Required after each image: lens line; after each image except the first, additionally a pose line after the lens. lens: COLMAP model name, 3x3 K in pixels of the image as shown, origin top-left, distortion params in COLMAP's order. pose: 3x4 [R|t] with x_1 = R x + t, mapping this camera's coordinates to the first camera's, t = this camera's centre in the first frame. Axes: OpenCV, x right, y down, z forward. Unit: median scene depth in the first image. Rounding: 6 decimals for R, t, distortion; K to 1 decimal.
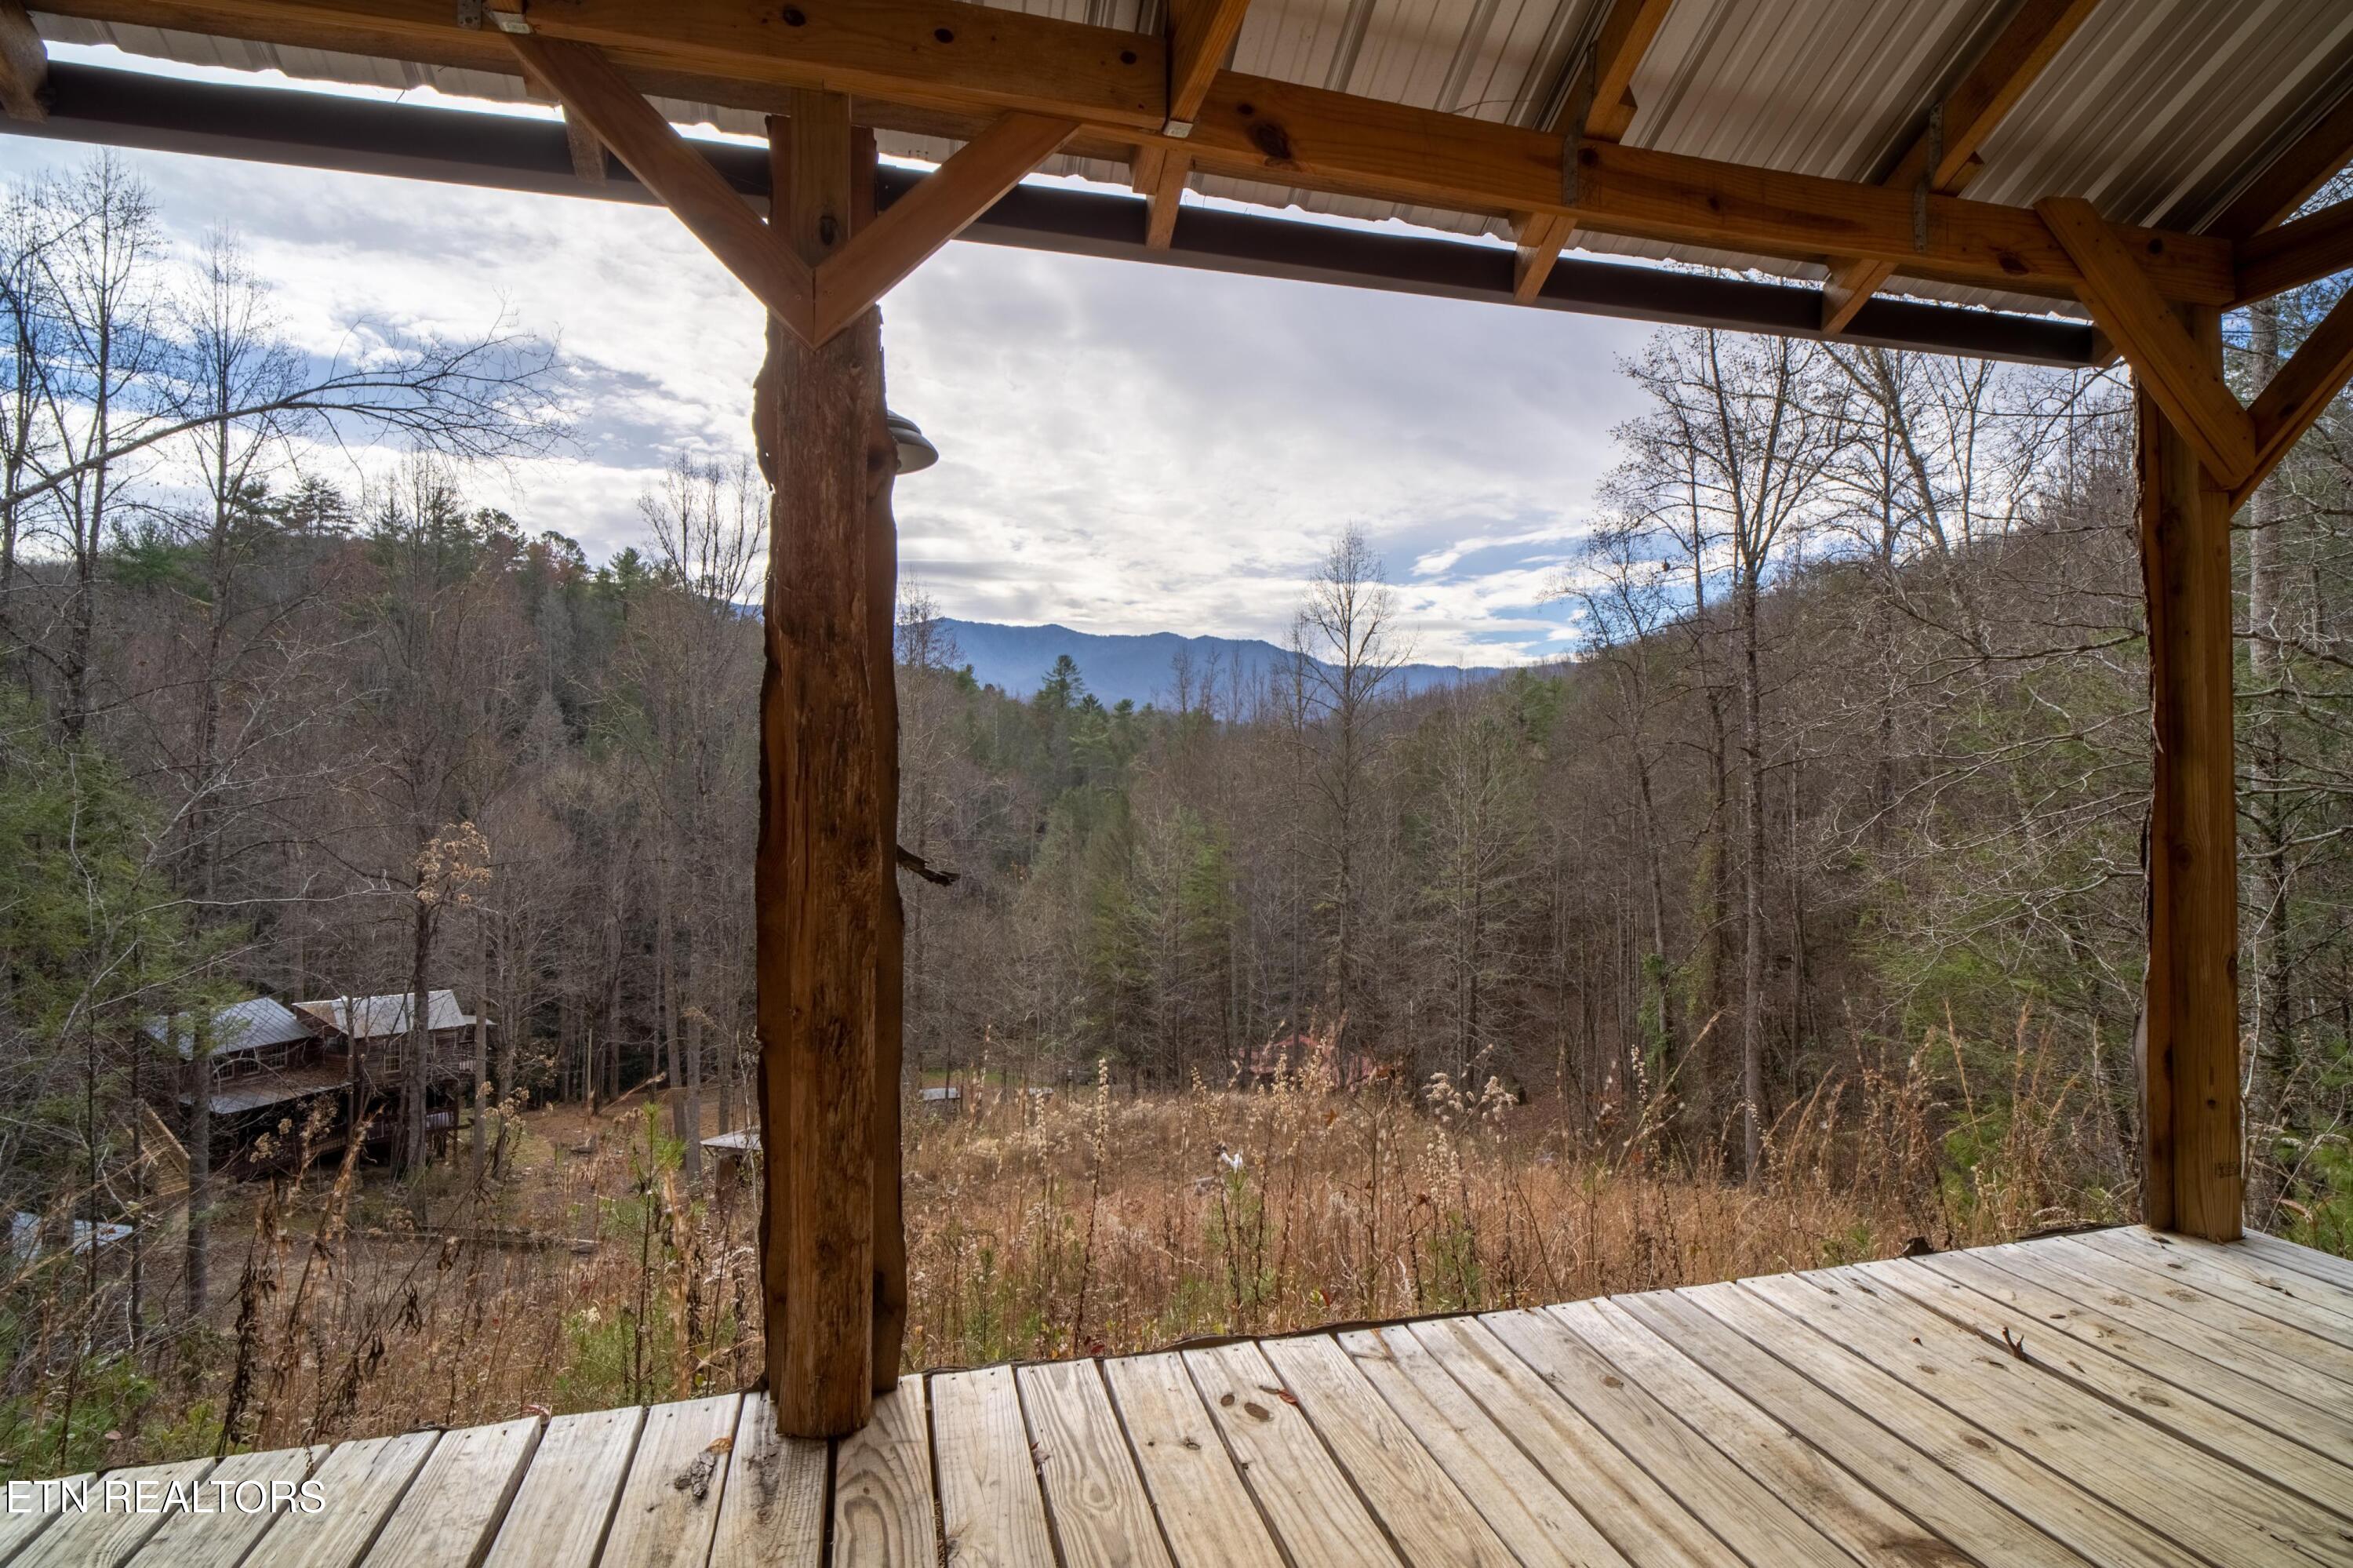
lens RADIAL K [[1224.4, 0, 1206.6], [0, 1224.4, 777.1], [0, 0, 1]] dist [-0.003951, 0.001500]
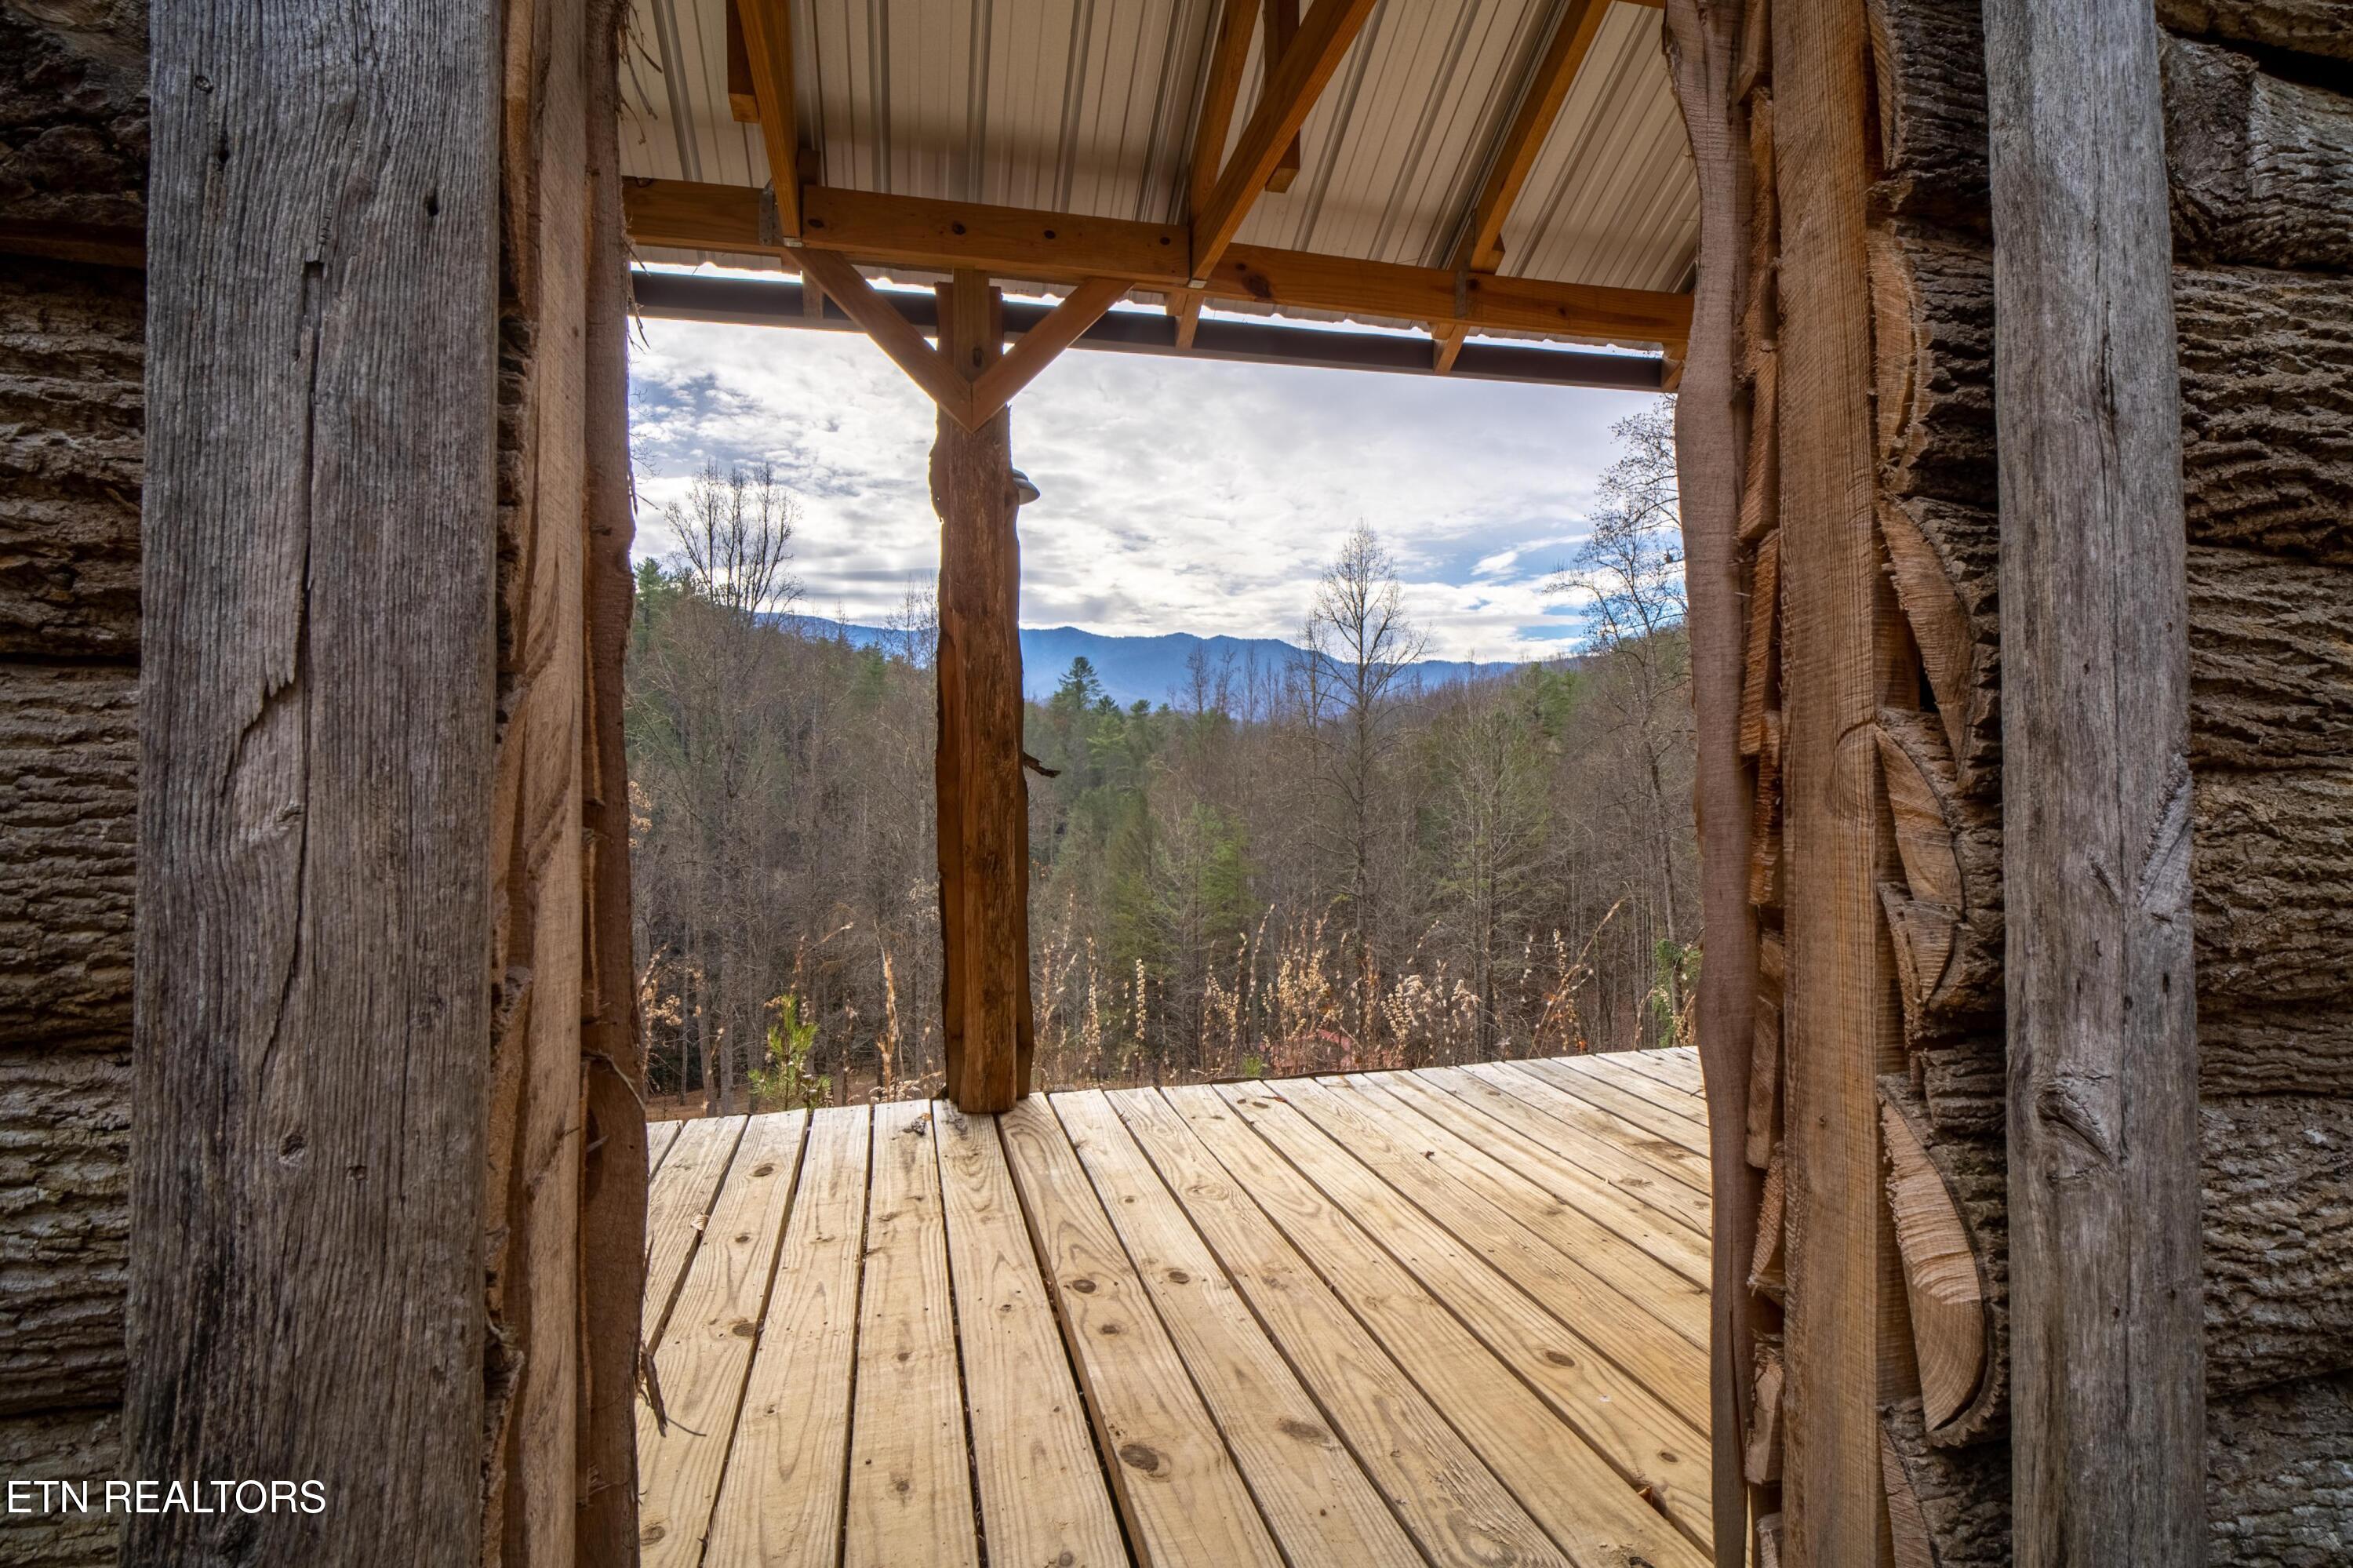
lens RADIAL K [[1224.4, 0, 1206.6], [0, 1224.4, 777.1], [0, 0, 1]] dist [-0.003951, 0.001500]
pose [[0.999787, -0.015221, -0.013924, 0.000418], [0.015220, 0.999884, -0.000148, 0.073429], [0.013925, -0.000064, 0.999903, -0.419756]]
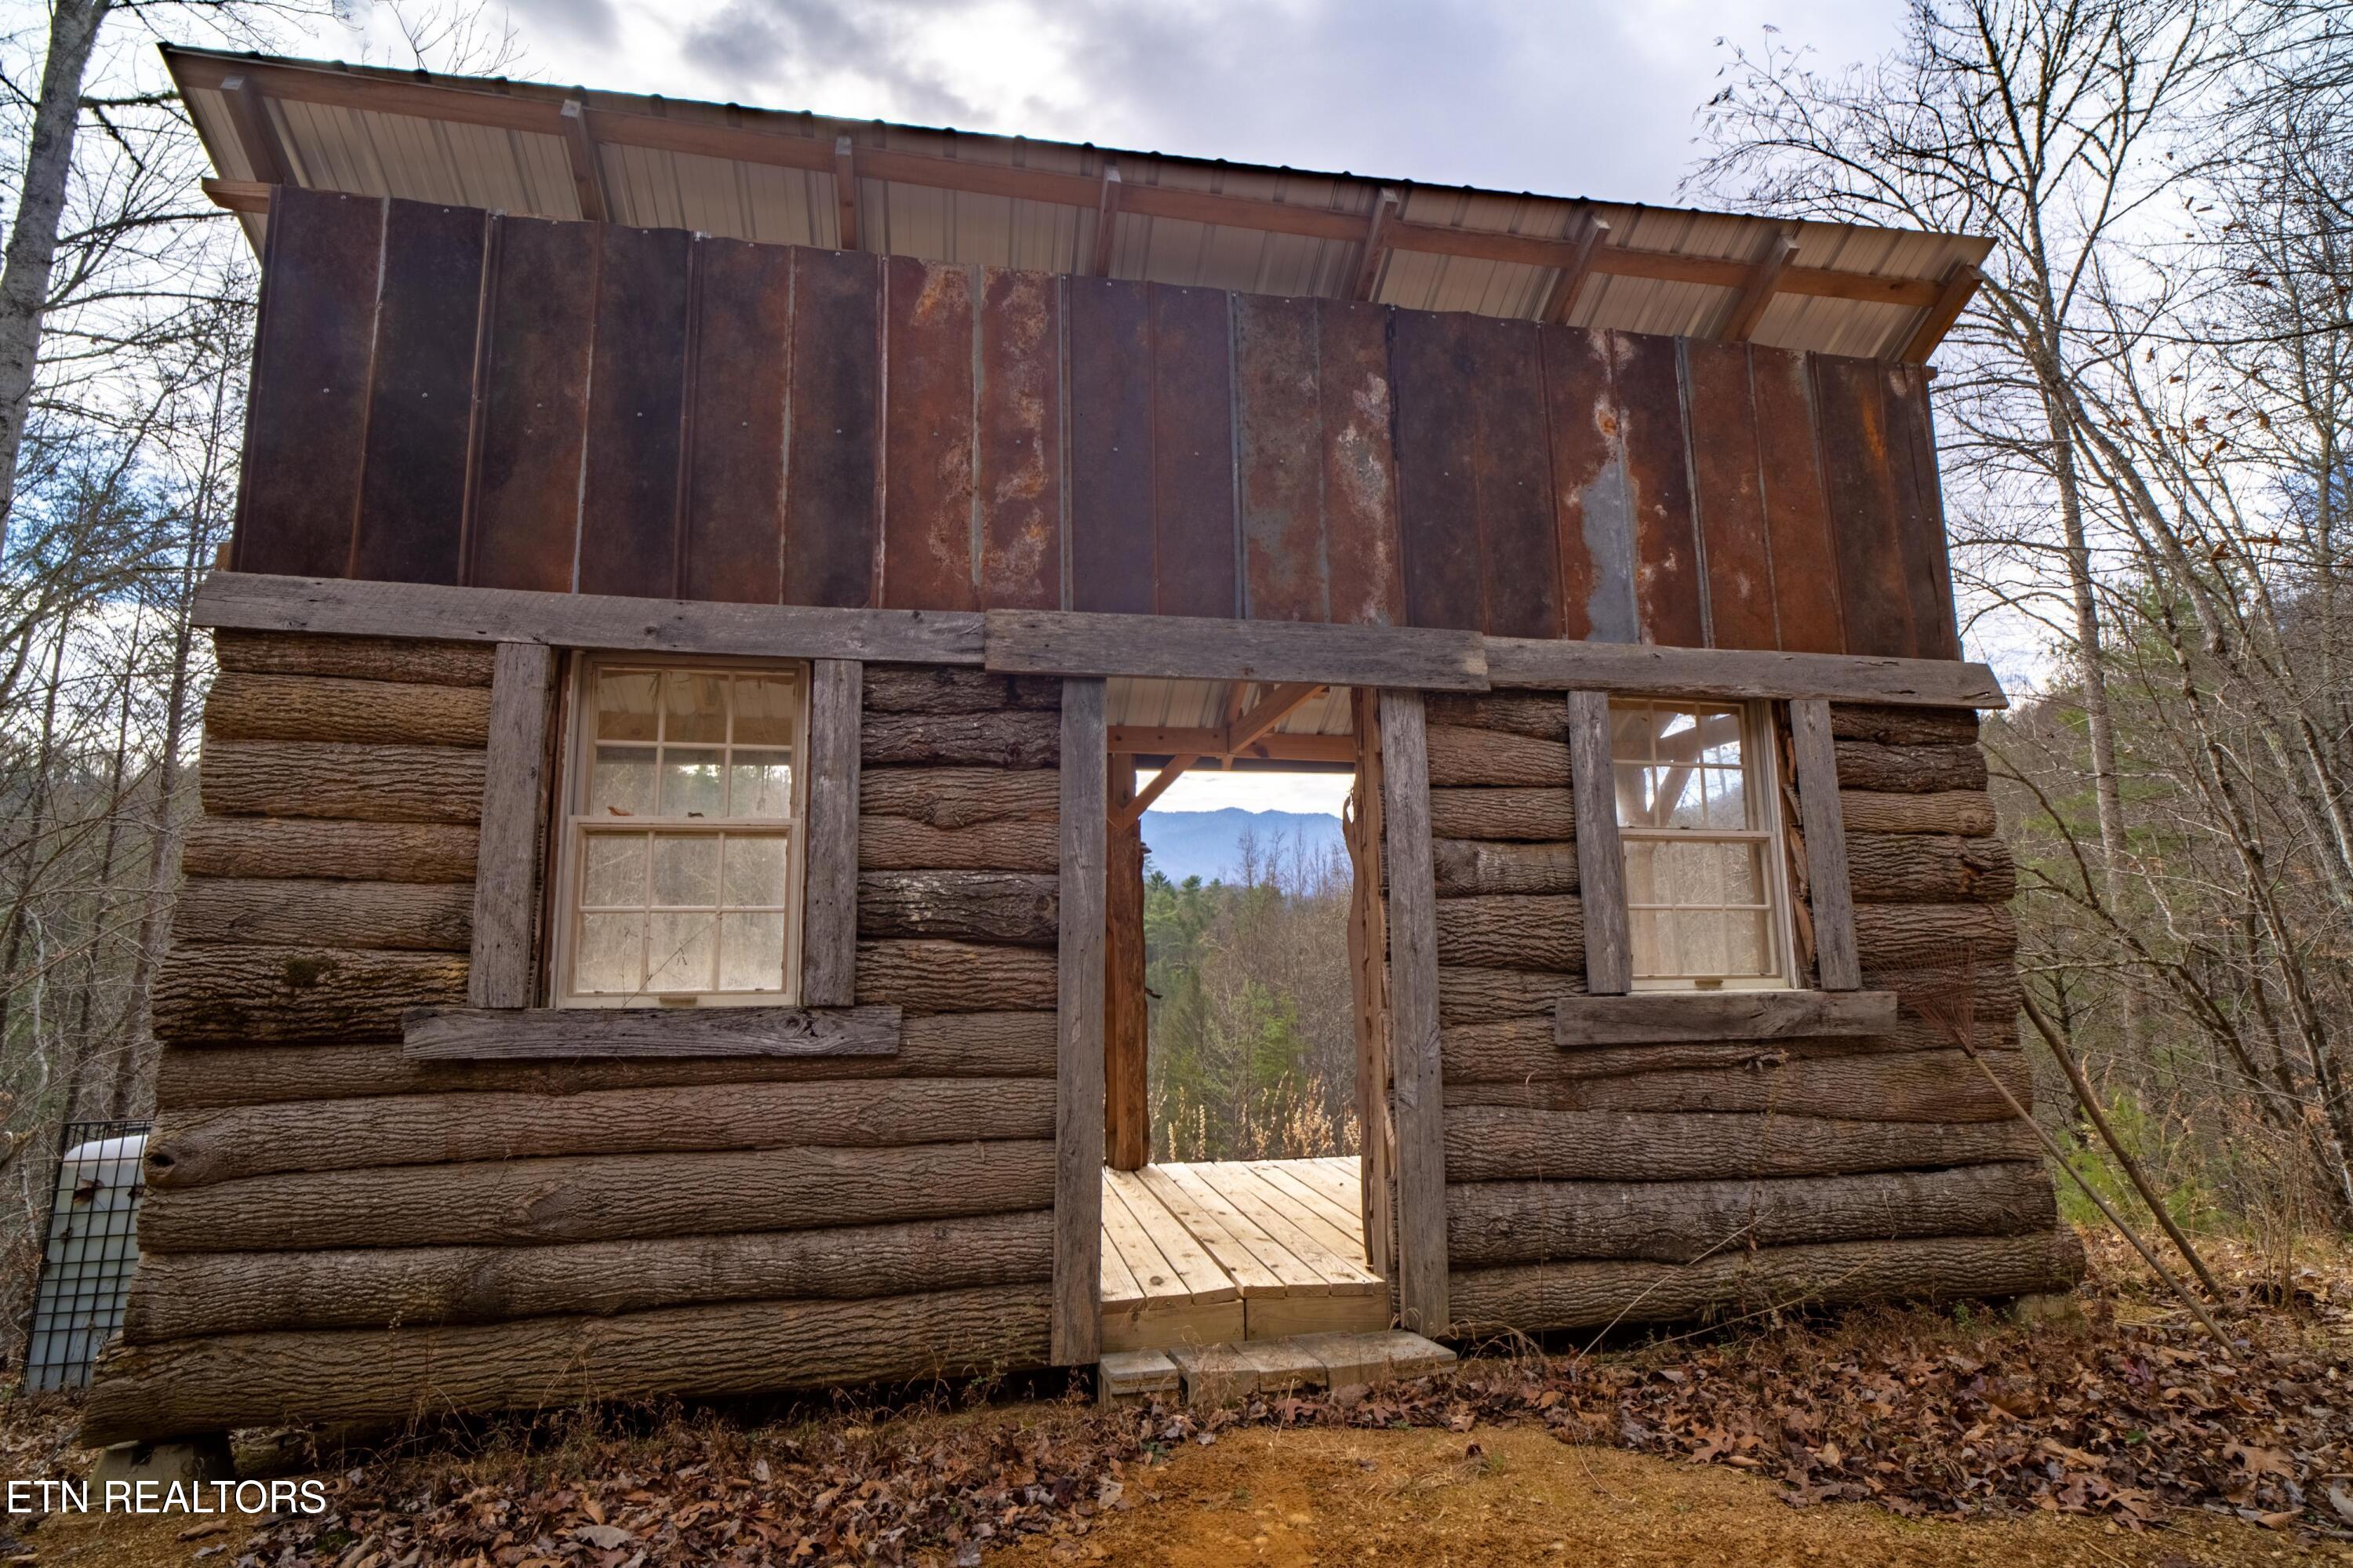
lens RADIAL K [[1224.4, 0, 1206.6], [0, 1224.4, 777.1], [0, 0, 1]] dist [-0.003951, 0.001500]
pose [[0.998332, -0.022579, -0.053130, 0.058780], [0.014842, 0.989790, -0.141755, -0.016261], [0.055788, 0.140730, 0.988475, -1.626303]]
